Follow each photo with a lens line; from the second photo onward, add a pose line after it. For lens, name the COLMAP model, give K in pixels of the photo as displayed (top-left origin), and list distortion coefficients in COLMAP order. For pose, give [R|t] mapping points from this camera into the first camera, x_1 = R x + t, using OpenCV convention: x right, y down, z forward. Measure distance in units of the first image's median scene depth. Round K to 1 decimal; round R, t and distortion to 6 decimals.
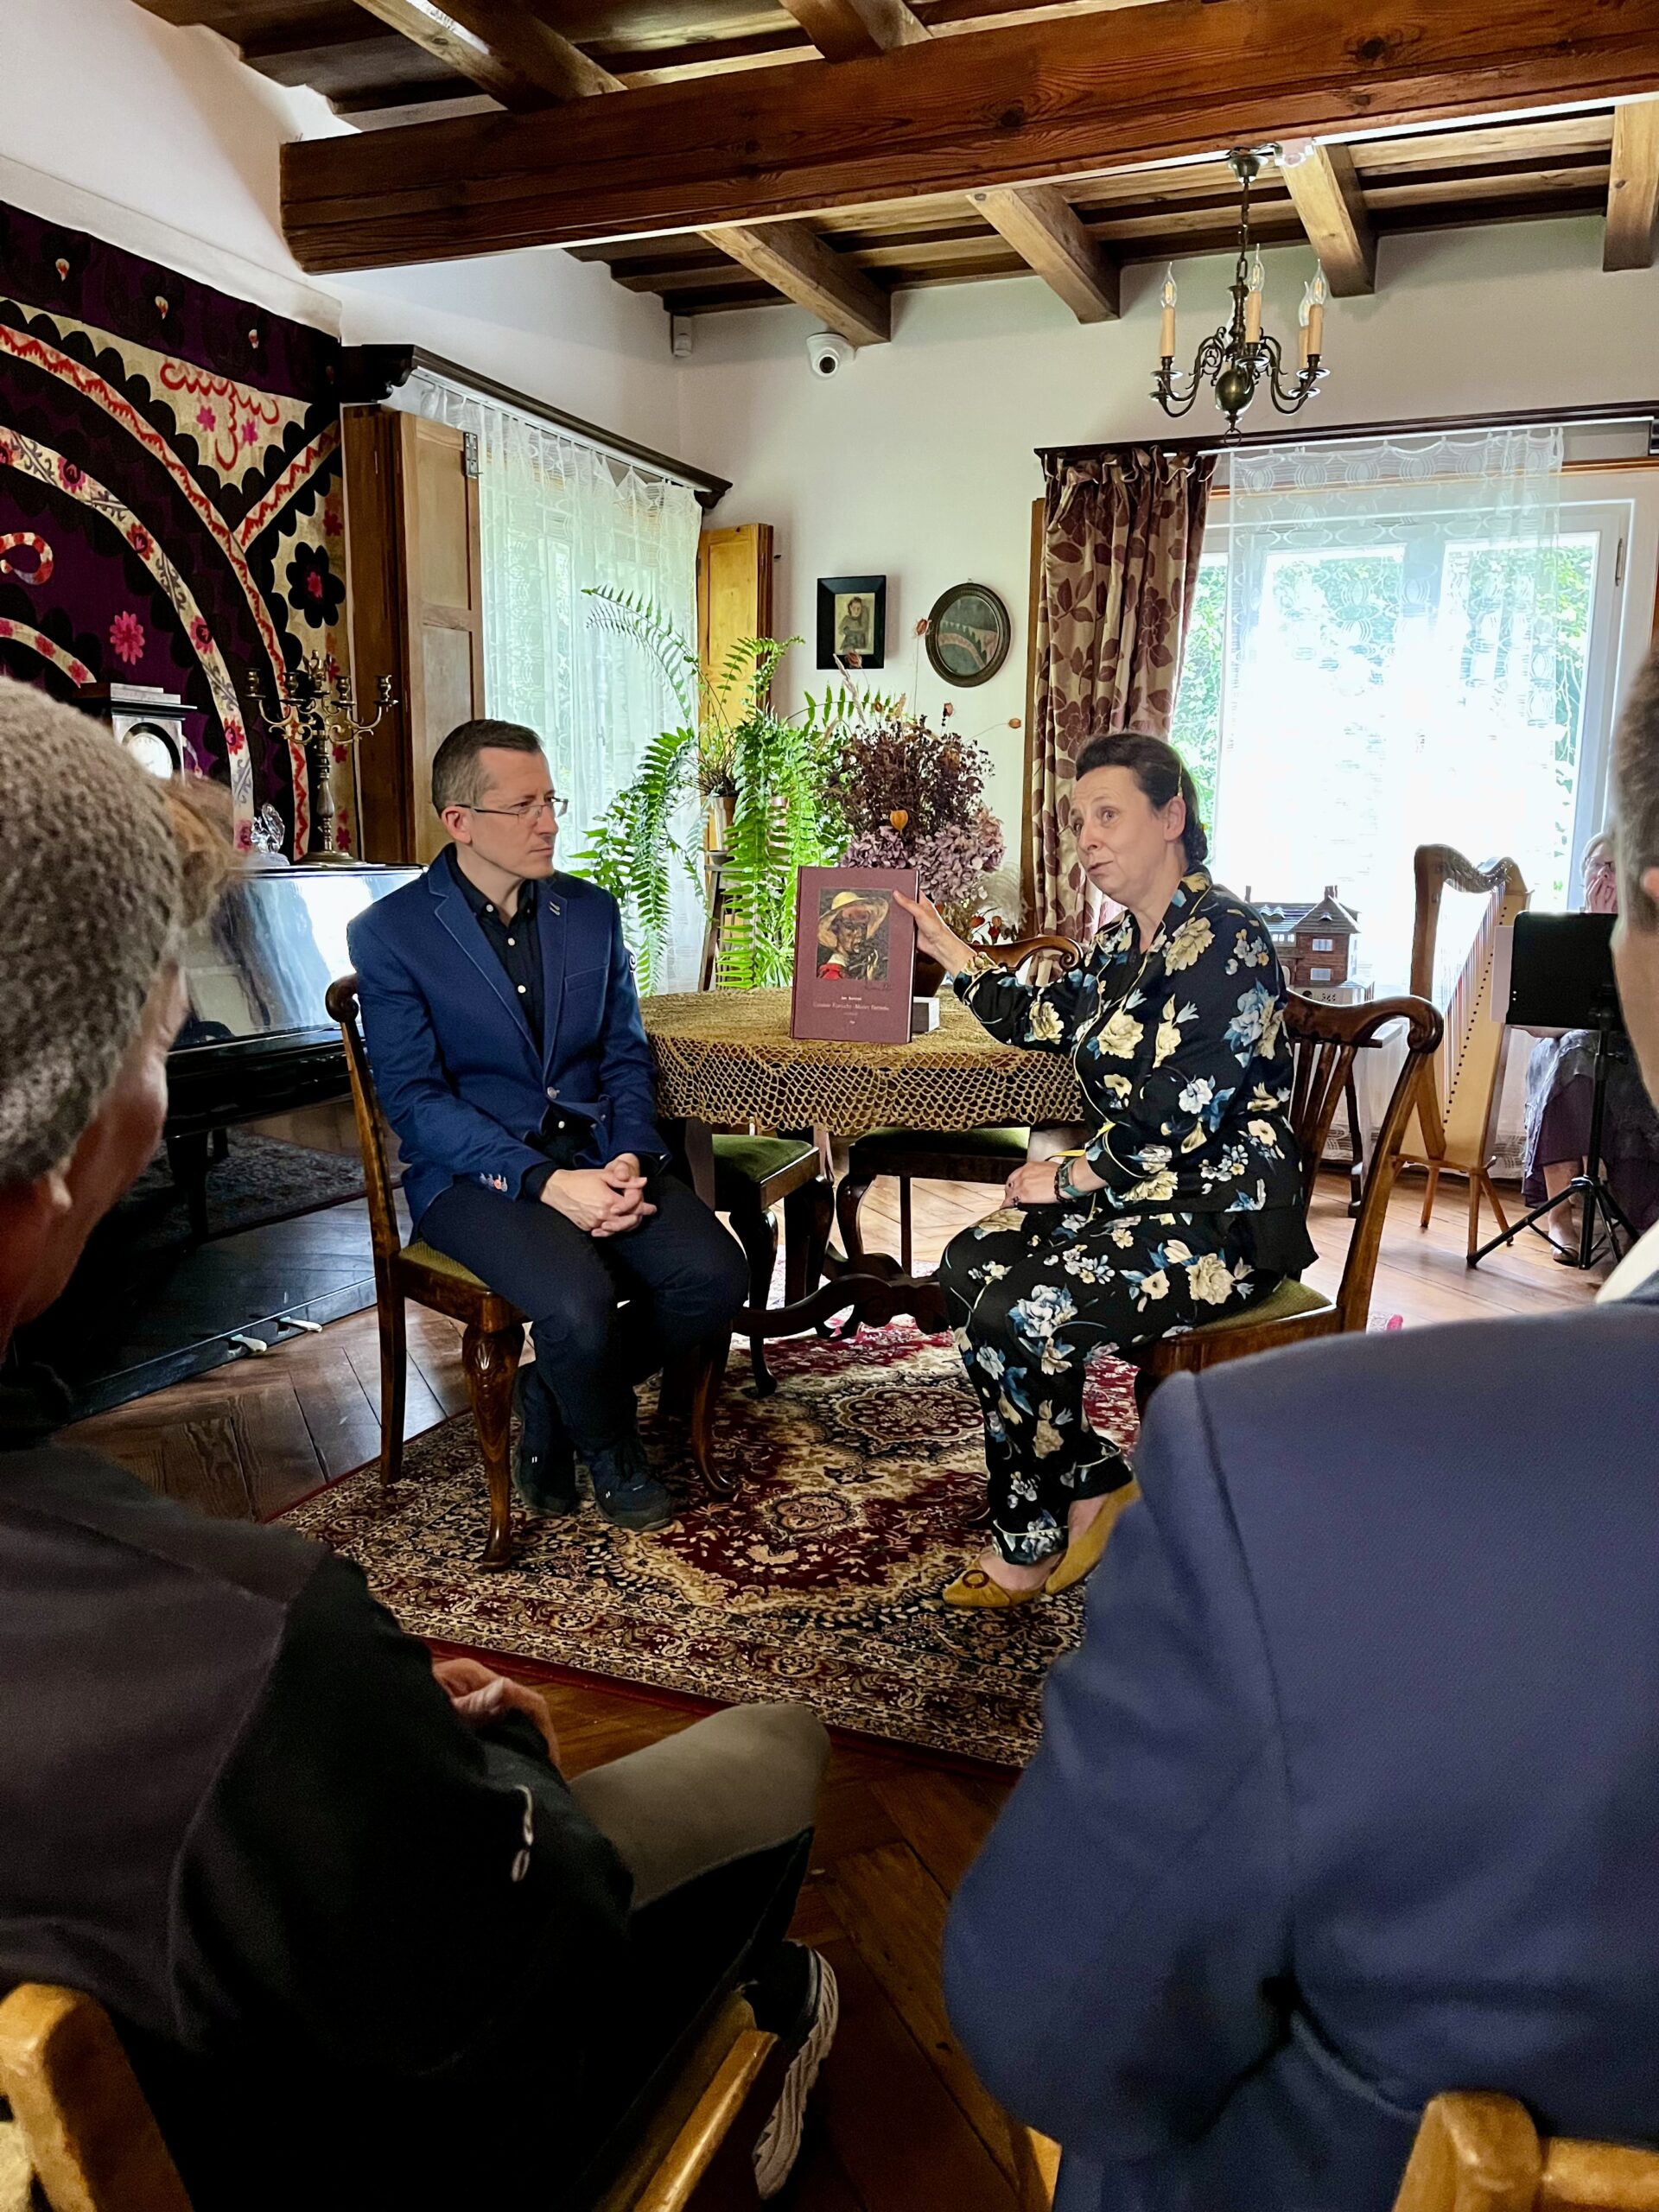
lens RADIAL K [[1657.1, 0, 824.2], [0, 1657.1, 1090.6], [0, 0, 1]] dist [0.006877, -0.003507]
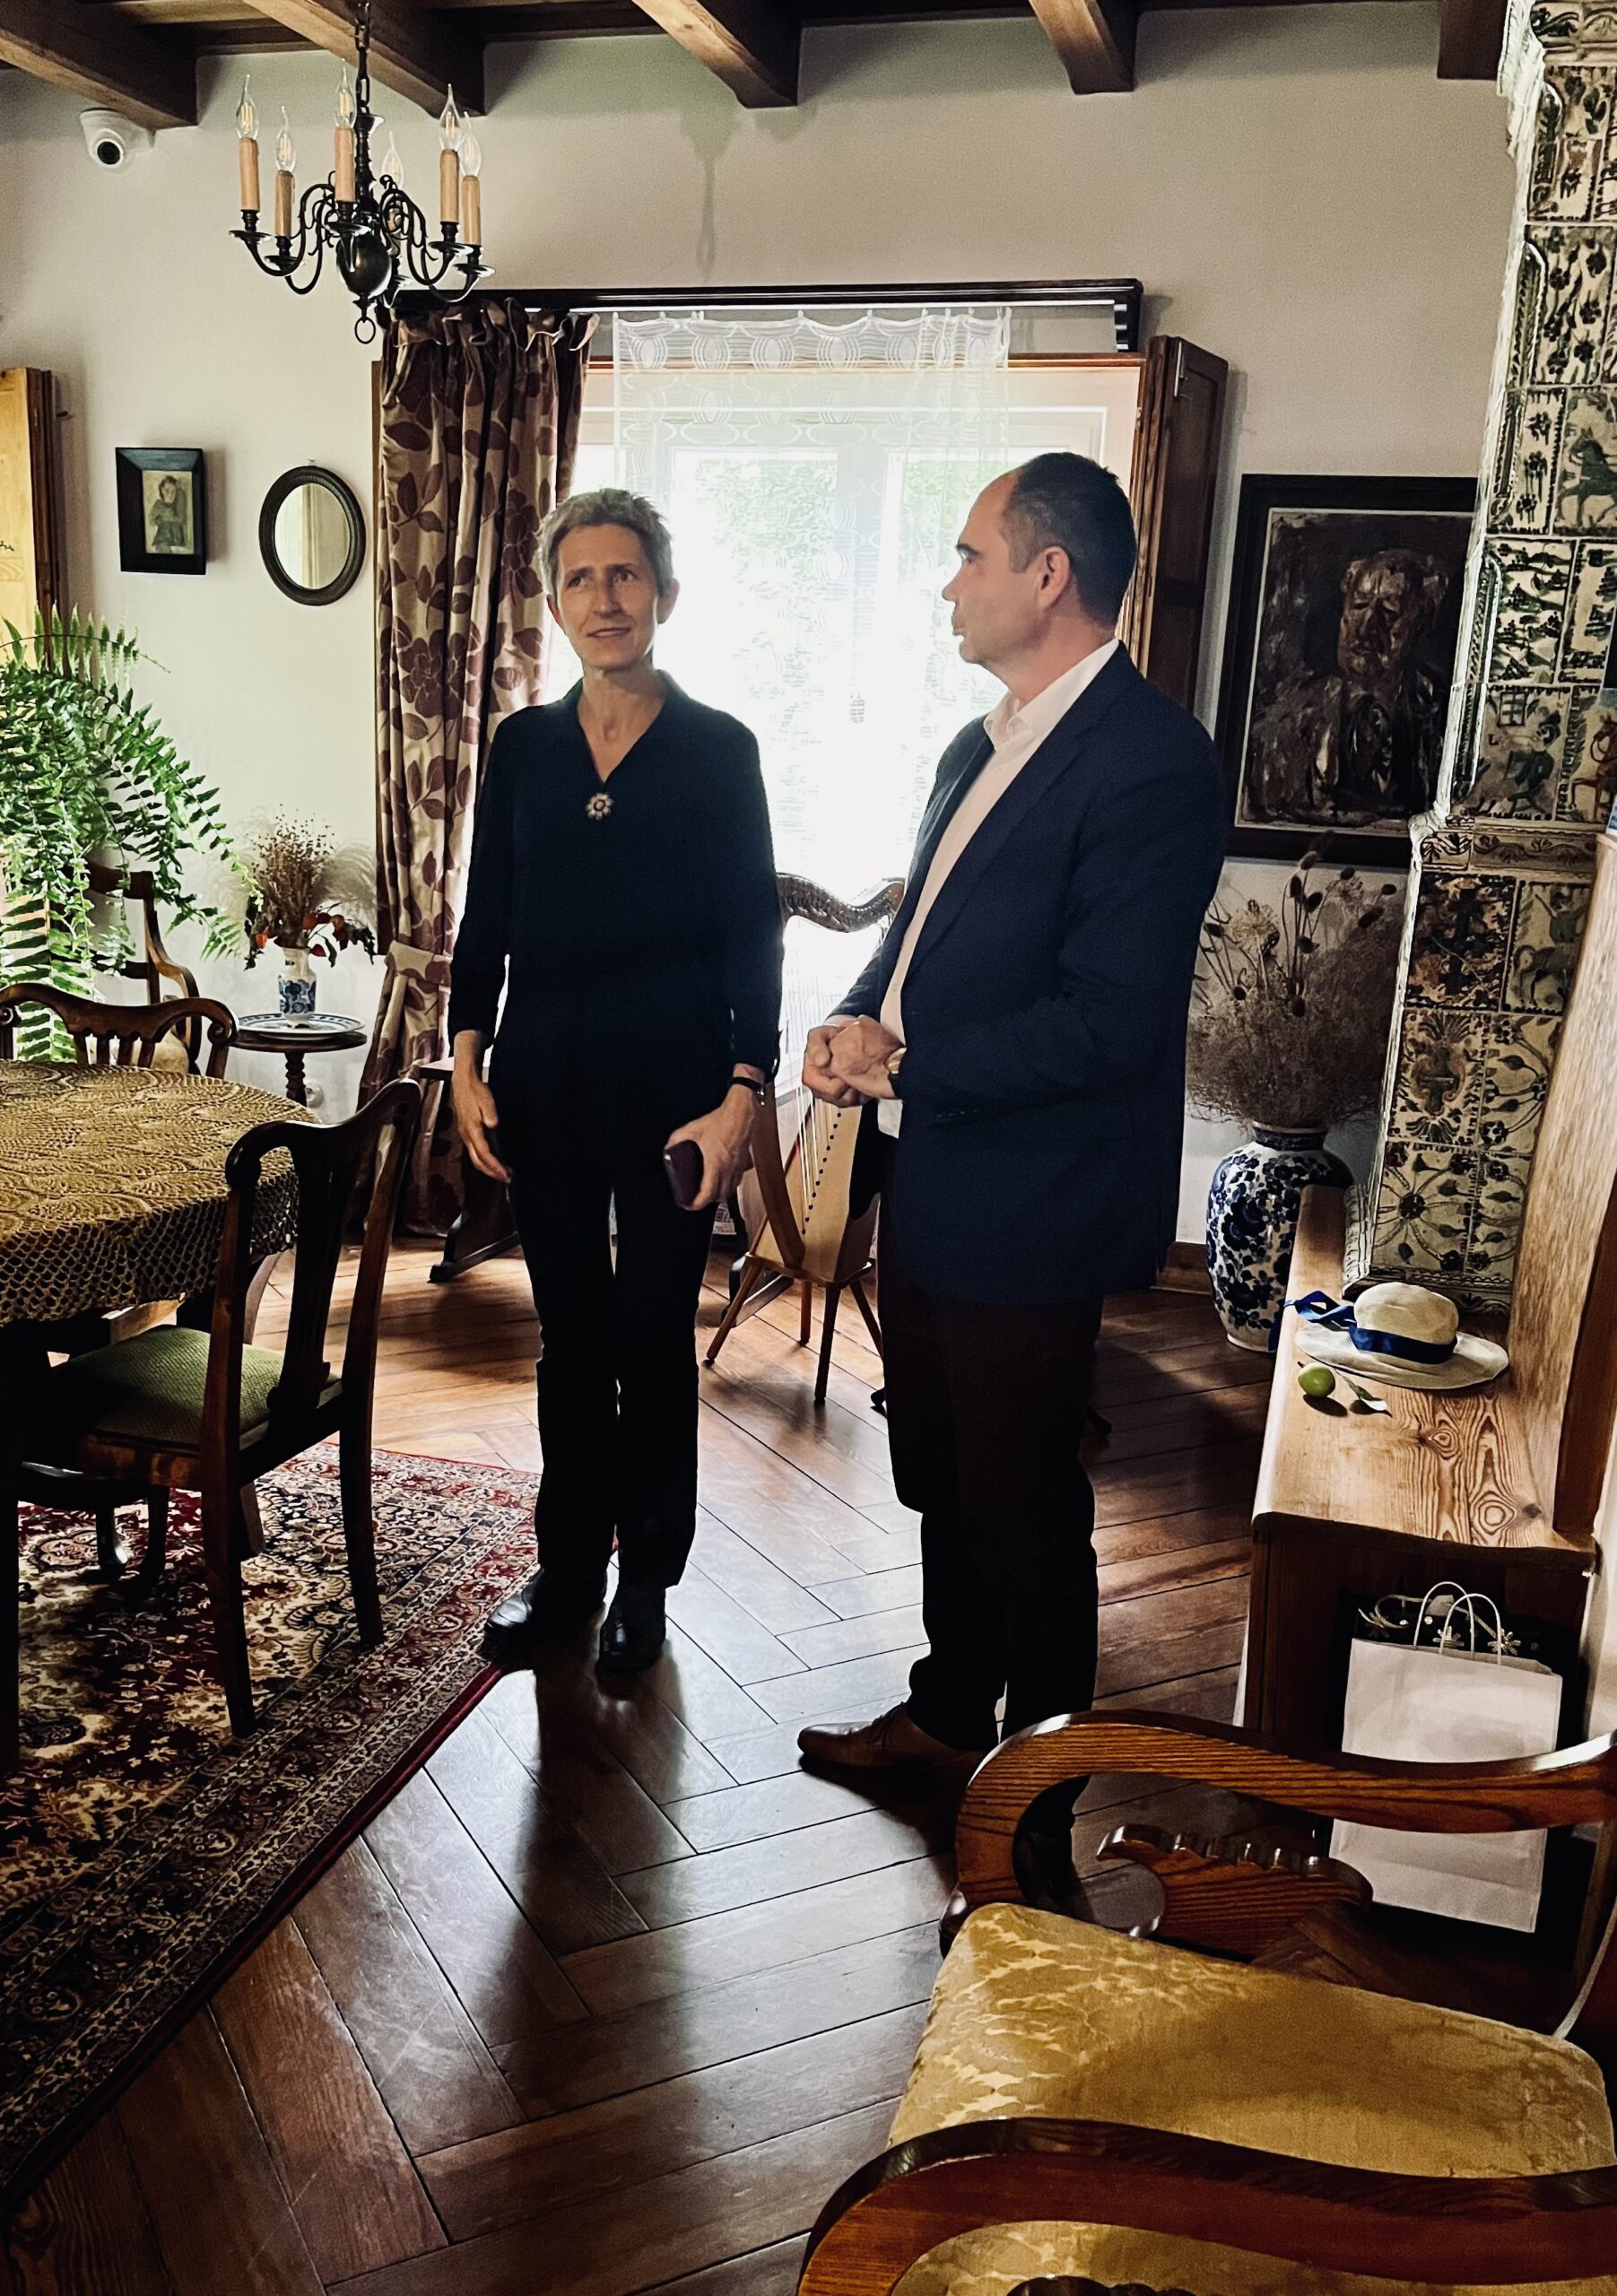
lens RADIAL K [[1968.6, 0, 812.0], [0, 1968.6, 1164.4], [0, 0, 1]] dist [0.017384, -0.013595]
pose [[0.995414, 0.010028, 0.095129, 0.247206], [-0.017877, 0.996471, 0.082015, -0.071932], [-0.093970, -0.083340, 0.992081, 0.066250]]
